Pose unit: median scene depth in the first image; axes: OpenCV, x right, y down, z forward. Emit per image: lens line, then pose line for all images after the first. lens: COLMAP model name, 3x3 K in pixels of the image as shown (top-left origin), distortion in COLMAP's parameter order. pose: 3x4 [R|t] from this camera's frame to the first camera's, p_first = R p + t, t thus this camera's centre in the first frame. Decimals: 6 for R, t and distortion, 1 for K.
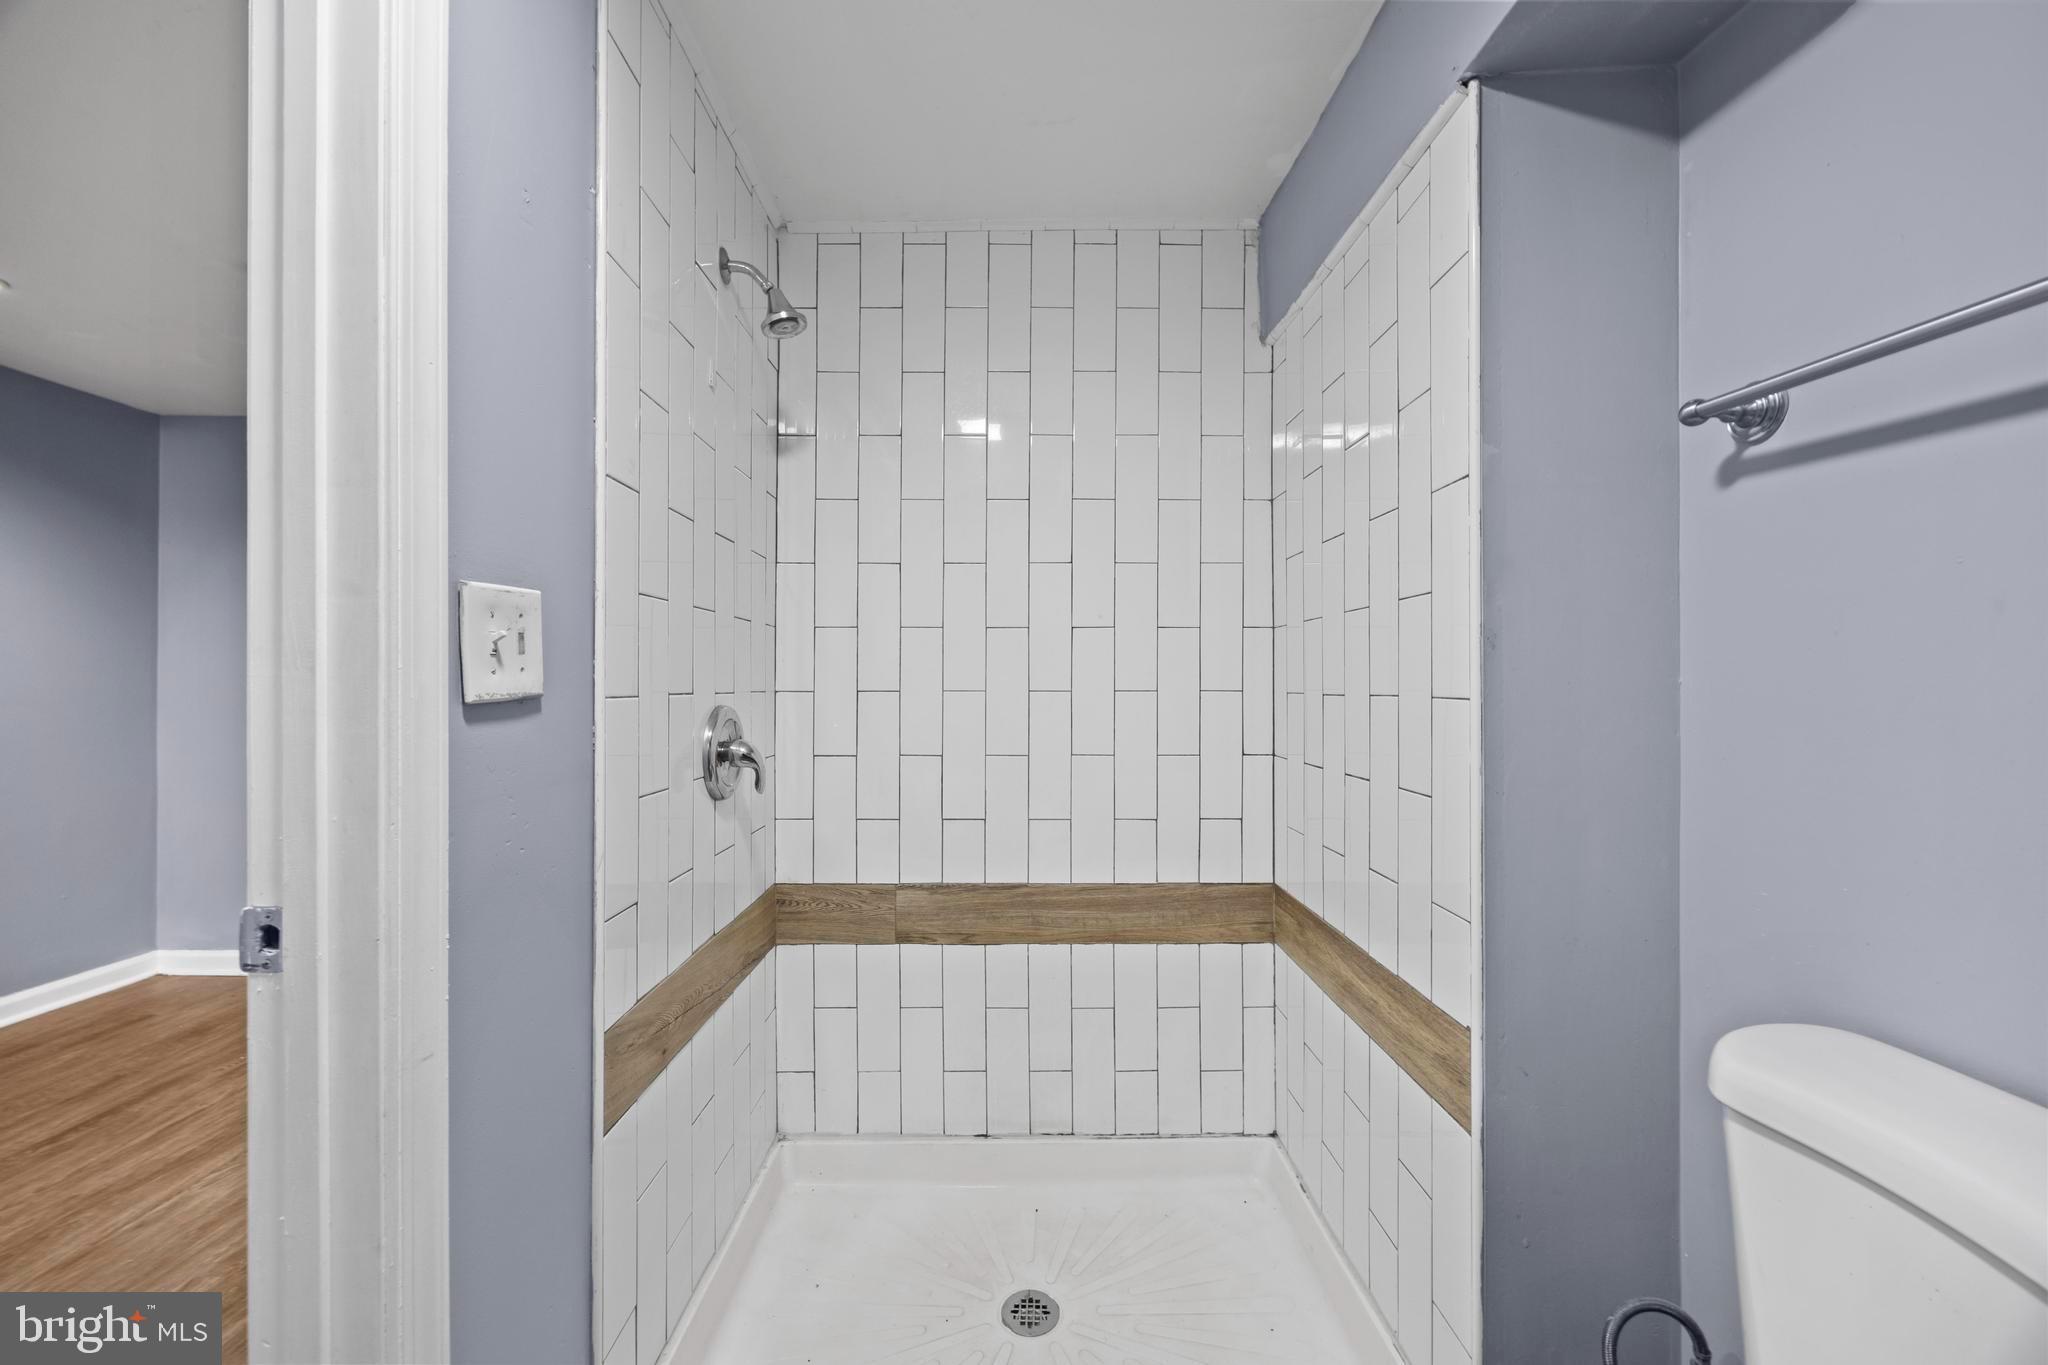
lens RADIAL K [[776.9, 0, 1020.3], [0, 776.9, 682.4], [0, 0, 1]] dist [-0.004471, 0.000588]
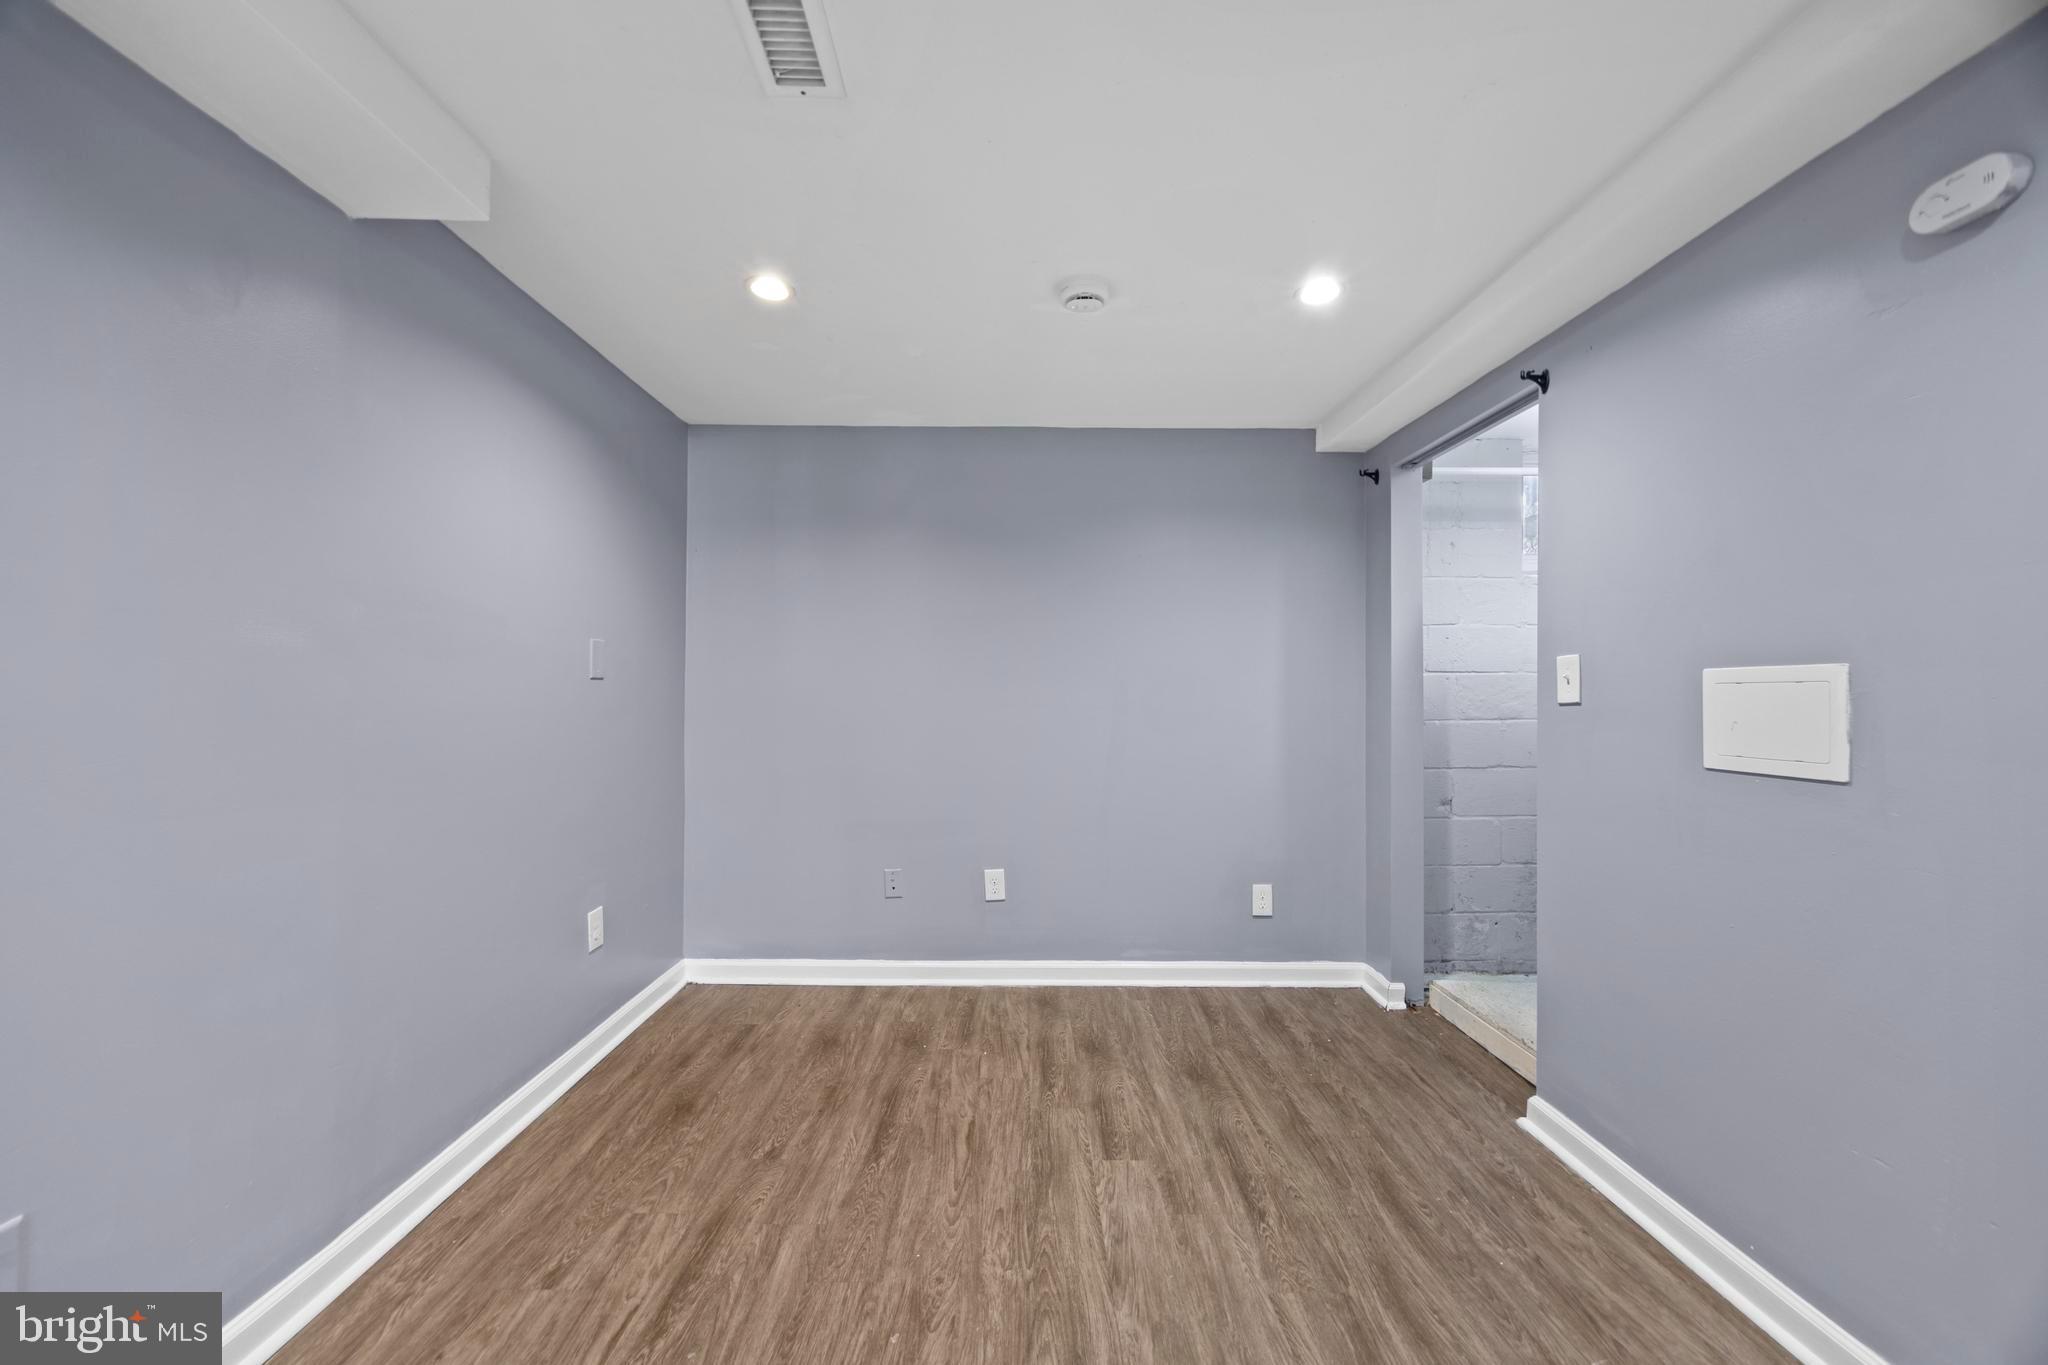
lens RADIAL K [[776.9, 0, 1020.3], [0, 776.9, 682.4], [0, 0, 1]] dist [-0.004471, 0.000588]
pose [[0.999992, 0.003962, 0.001049, -0.944888], [-0.003951, 0.999932, -0.010938, 0.001932], [-0.001093, 0.010934, 0.999940, 0.002158]]
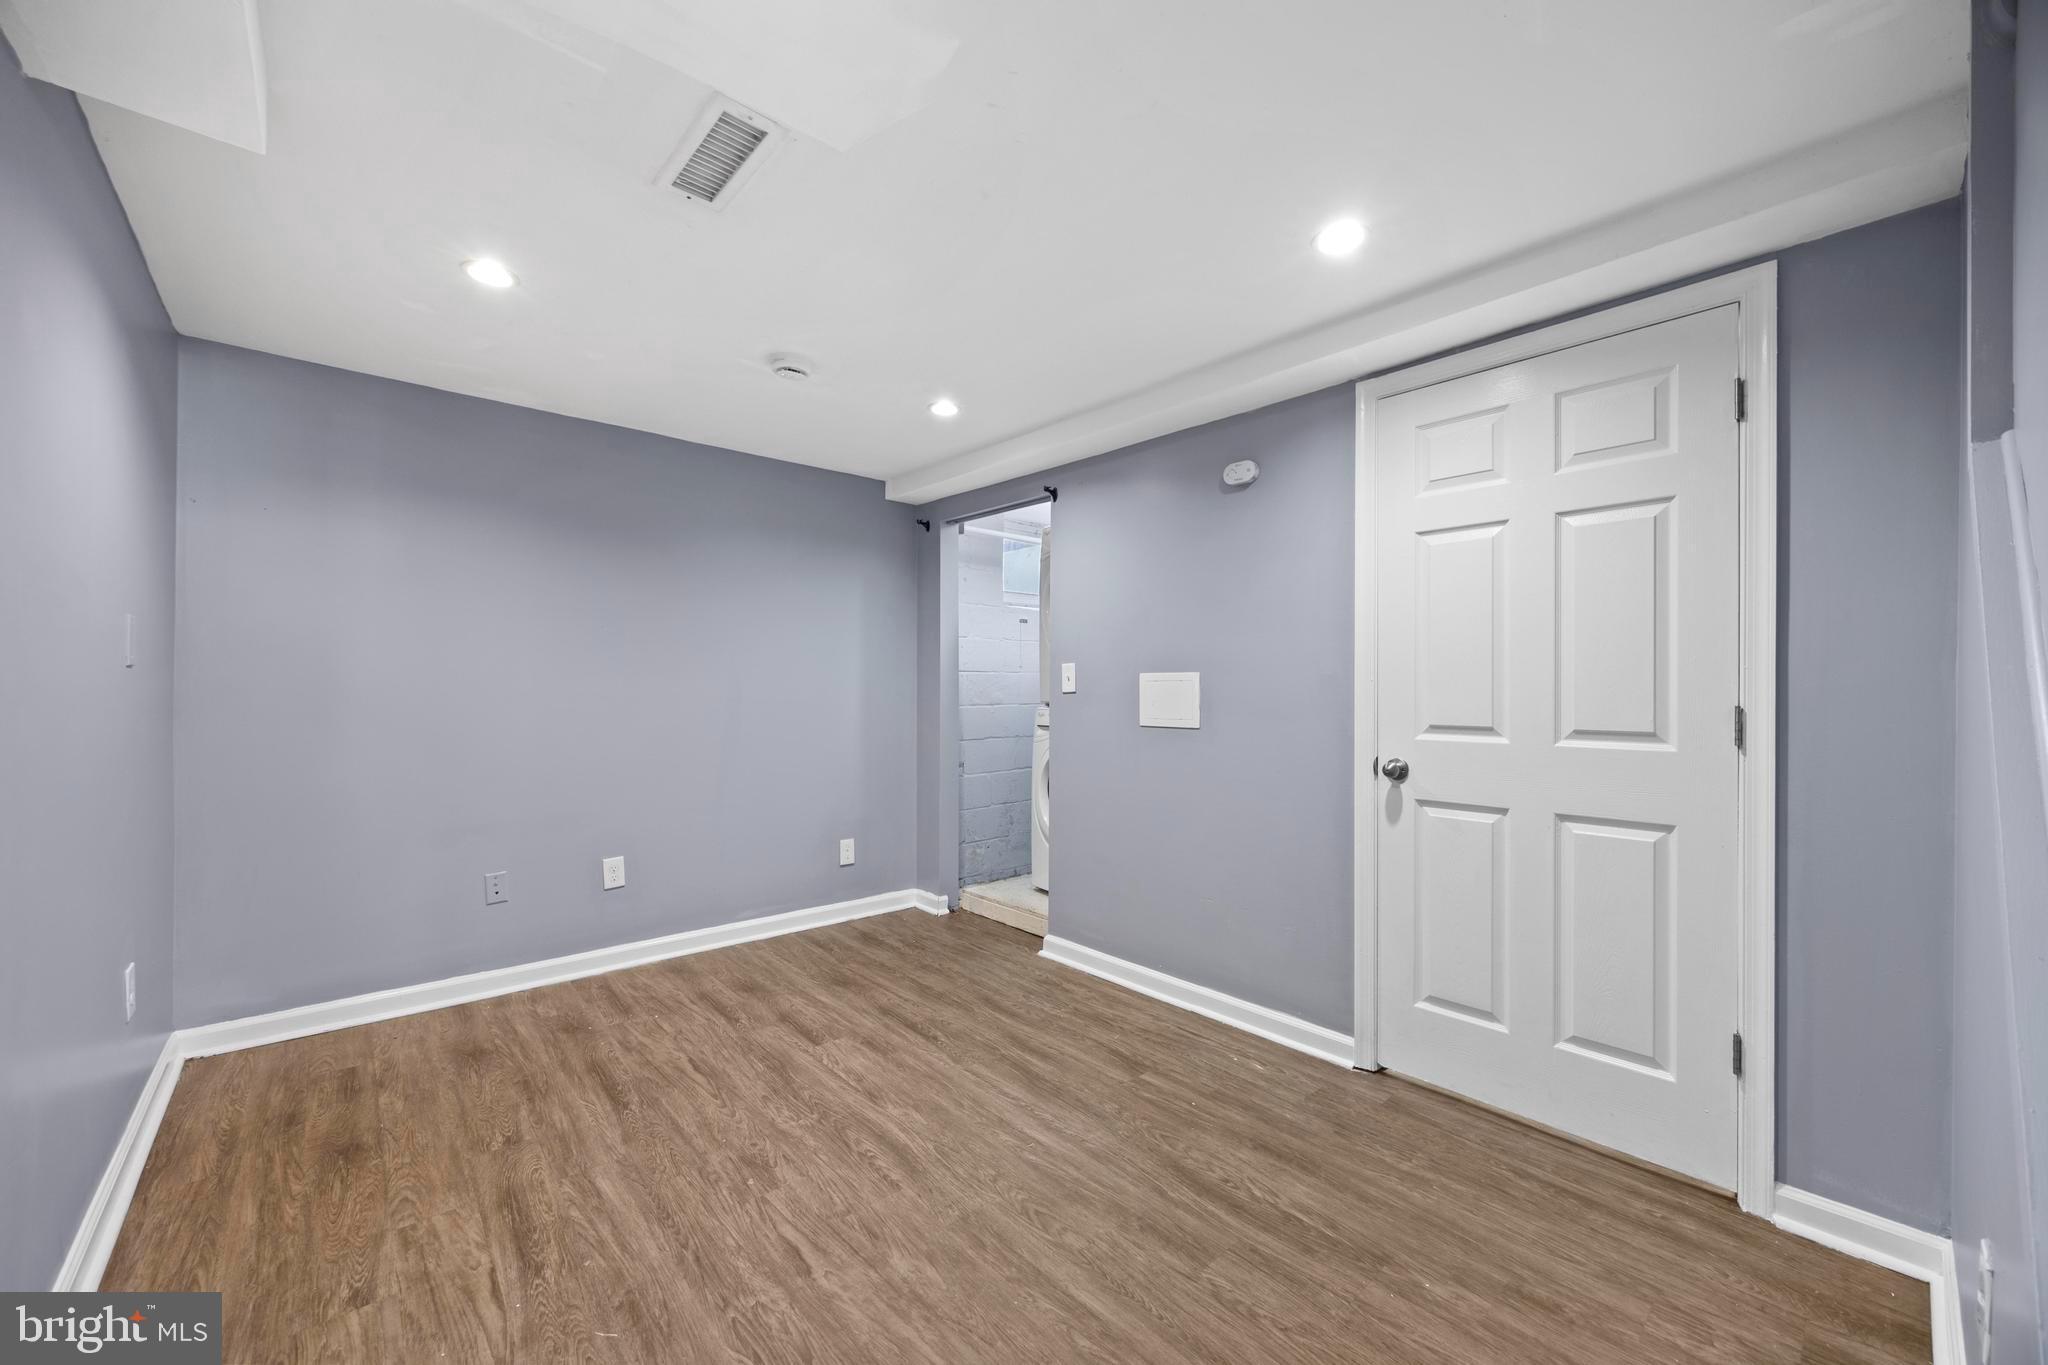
lens RADIAL K [[776.9, 0, 1020.3], [0, 776.9, 682.4], [0, 0, 1]] dist [-0.004471, 0.000588]
pose [[0.749557, 0.009187, 0.661876, -1.372202], [-0.005770, 0.999956, -0.007345, 0.005823], [-0.661914, 0.001687, 0.749578, -0.163146]]
